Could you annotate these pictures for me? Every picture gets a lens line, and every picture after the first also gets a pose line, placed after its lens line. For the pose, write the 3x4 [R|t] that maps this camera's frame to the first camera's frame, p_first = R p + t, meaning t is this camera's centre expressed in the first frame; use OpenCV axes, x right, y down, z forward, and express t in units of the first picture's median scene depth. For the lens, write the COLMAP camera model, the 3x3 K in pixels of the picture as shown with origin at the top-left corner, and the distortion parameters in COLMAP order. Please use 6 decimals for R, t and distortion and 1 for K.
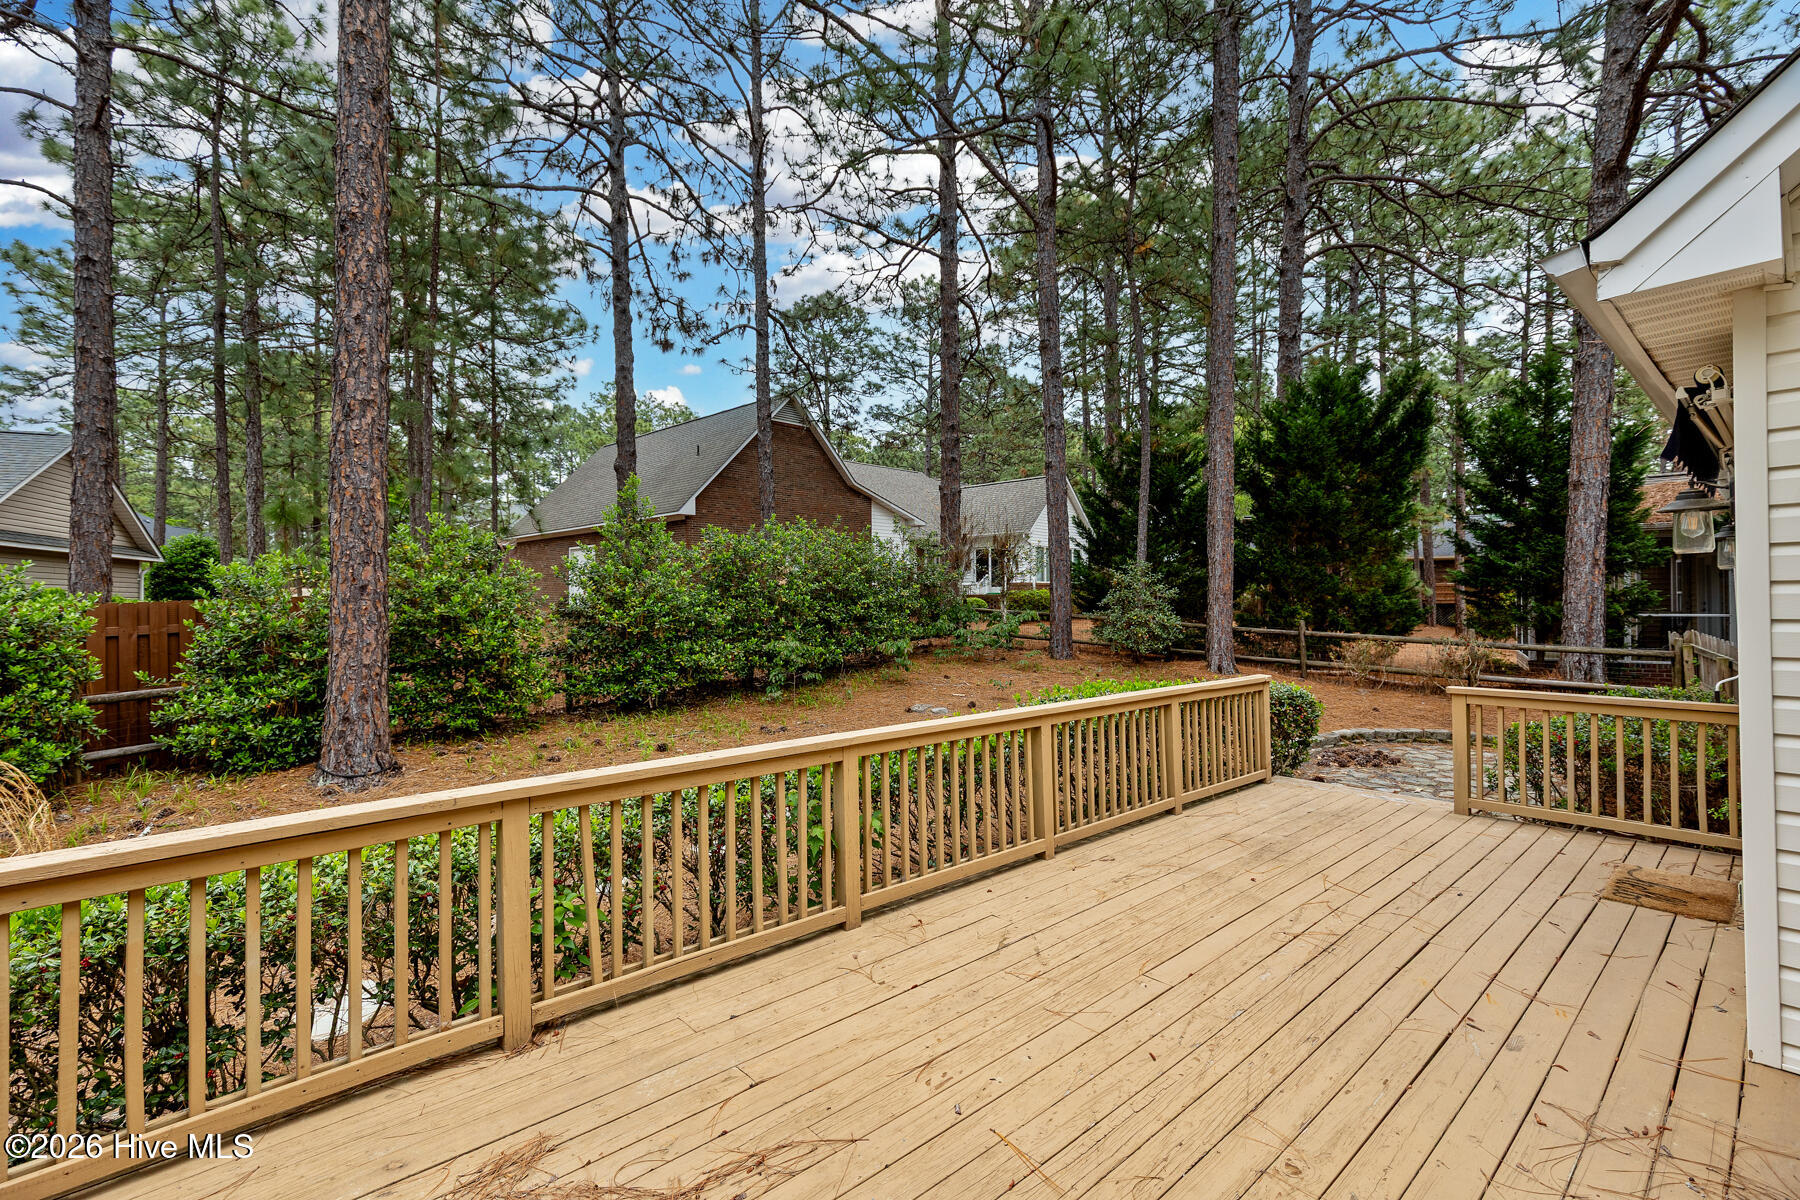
lens RADIAL K [[804.3, 0, 912.8], [0, 804.3, 598.0], [0, 0, 1]] dist [0.005376, 0.000194]
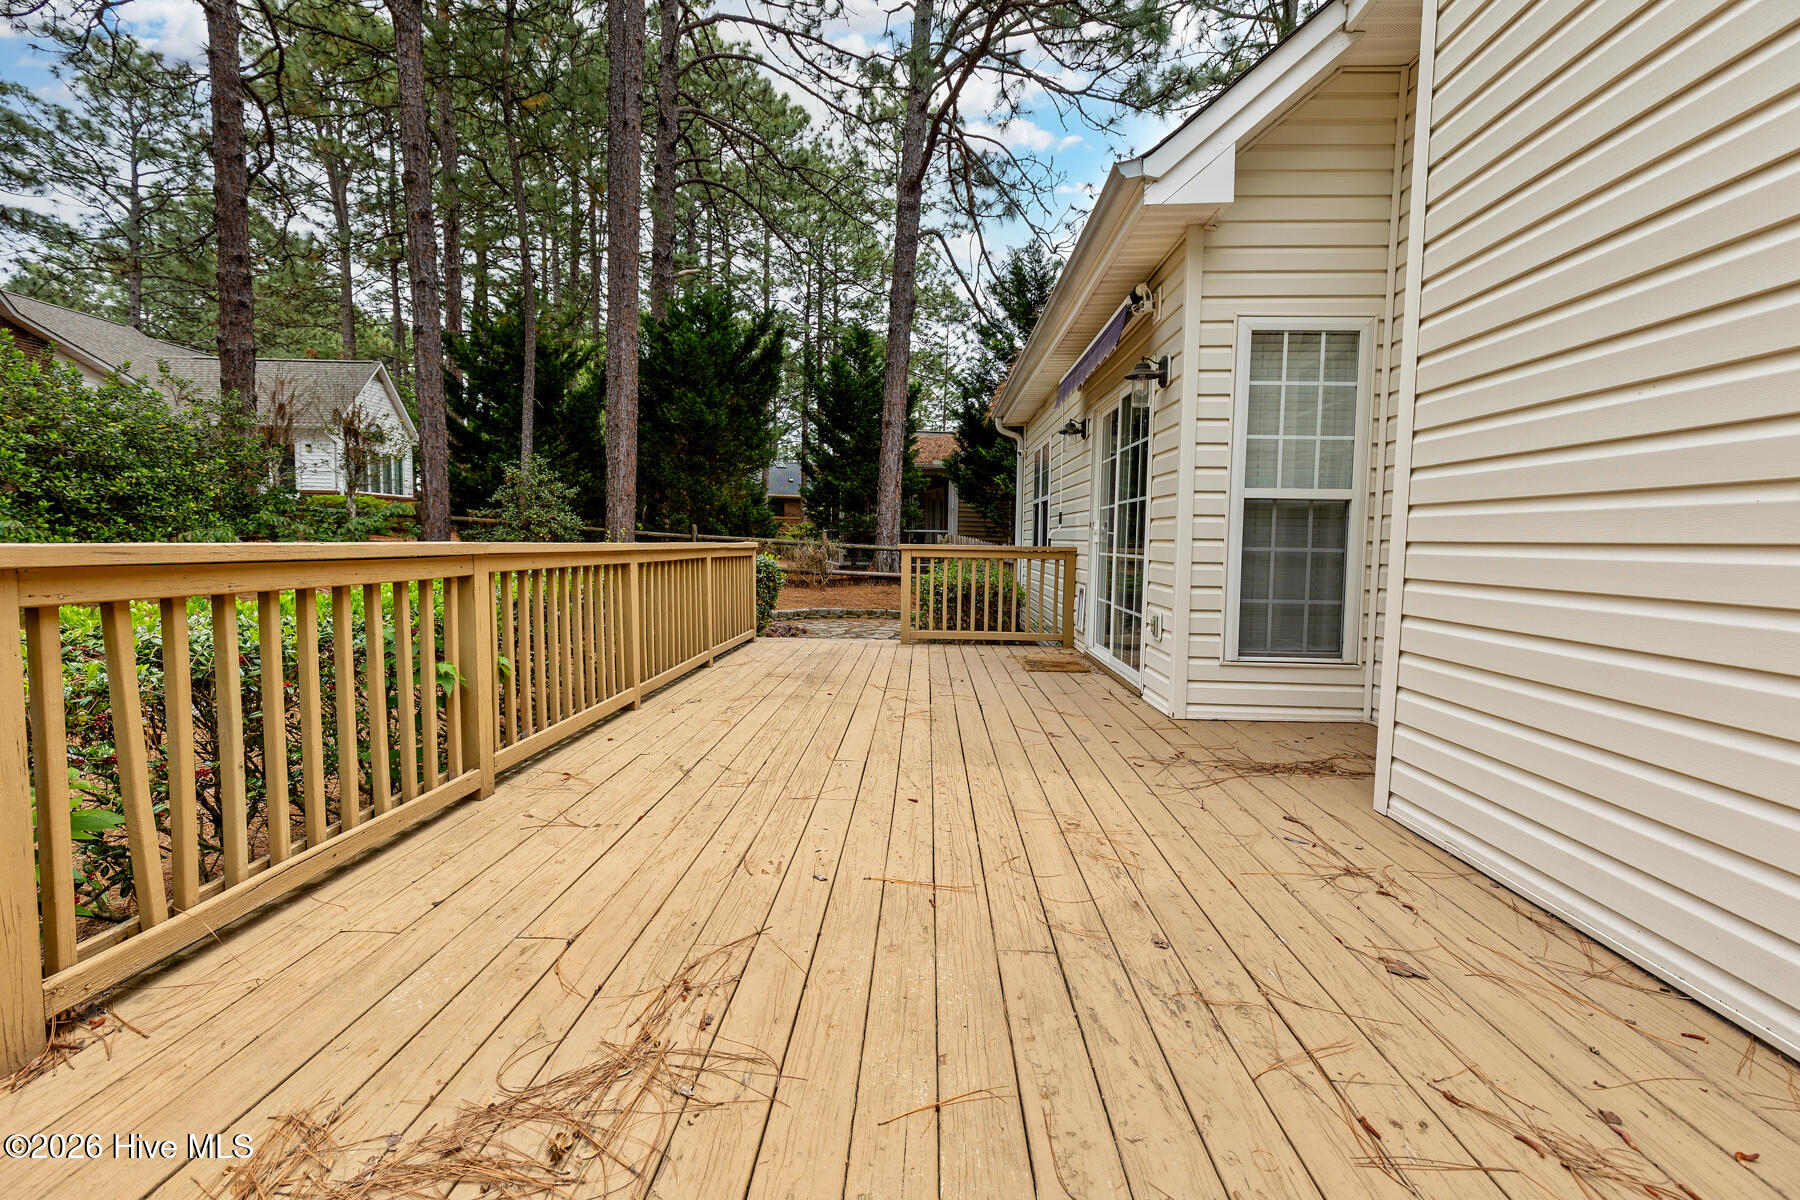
lens RADIAL K [[804.3, 0, 897.2], [0, 804.3, 595.7], [0, 0, 1]] dist [0.005376, 0.000194]
pose [[0.697724, -0.032547, 0.715627, -0.343058], [-0.020151, 0.997680, 0.065022, 0.165196], [-0.716083, -0.059787, 0.695450, 0.208560]]
